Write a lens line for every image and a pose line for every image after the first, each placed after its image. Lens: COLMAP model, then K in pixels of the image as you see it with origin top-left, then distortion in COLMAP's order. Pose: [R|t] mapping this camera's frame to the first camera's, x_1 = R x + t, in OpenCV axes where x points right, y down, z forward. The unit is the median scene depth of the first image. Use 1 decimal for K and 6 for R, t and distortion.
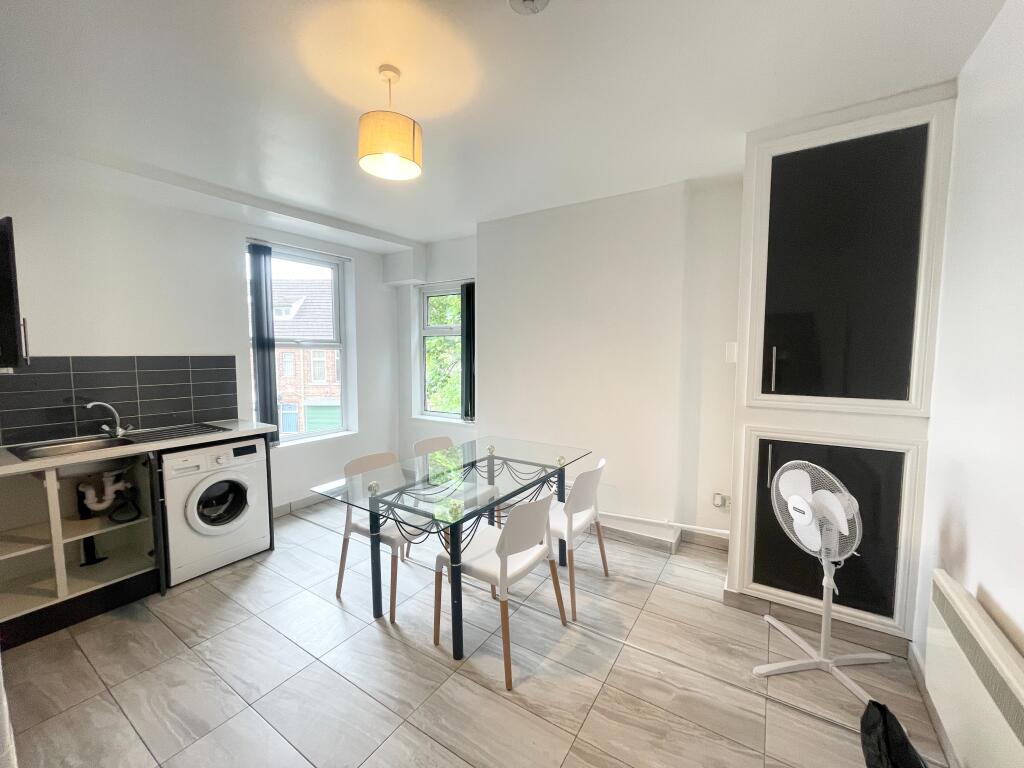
lens RADIAL K [[408.8, 0, 512.0], [0, 408.8, 384.0], [0, 0, 1]] dist [0.007999, 0.000047]
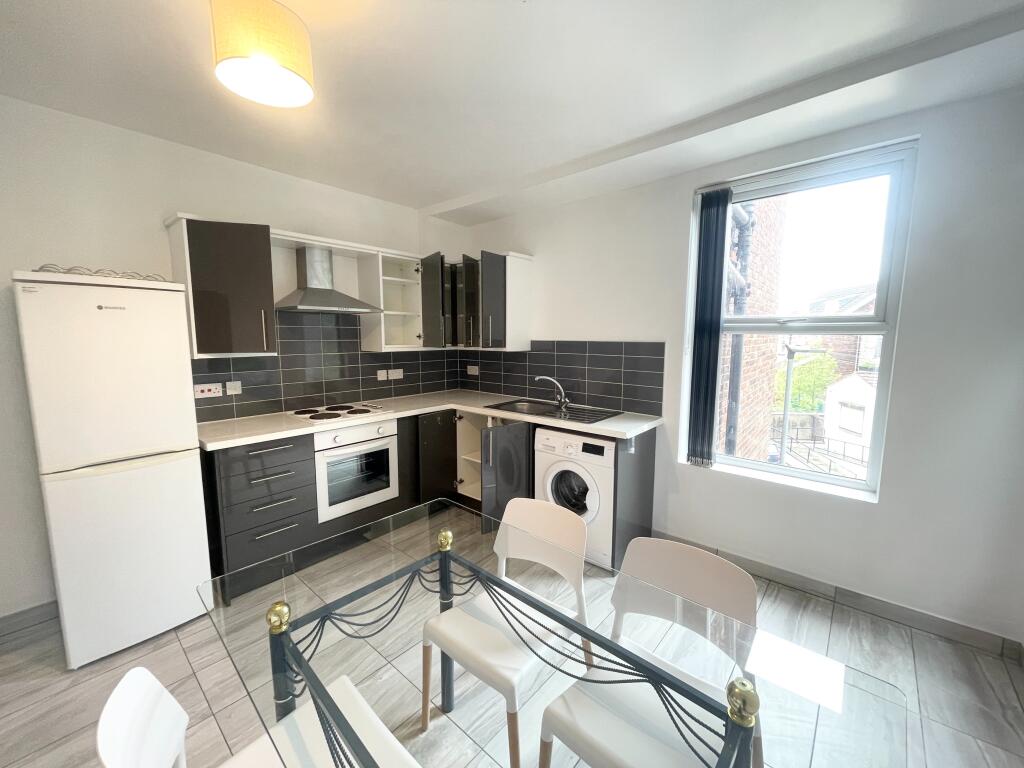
lens RADIAL K [[408.8, 0, 512.0], [0, 408.8, 384.0], [0, 0, 1]] dist [0.007999, 0.000047]
pose [[-0.145308, 0.117591, -0.982374, 0.223111], [-0.079426, 0.988321, 0.130051, -0.075911], [0.986193, 0.096924, -0.134271, 0.890460]]
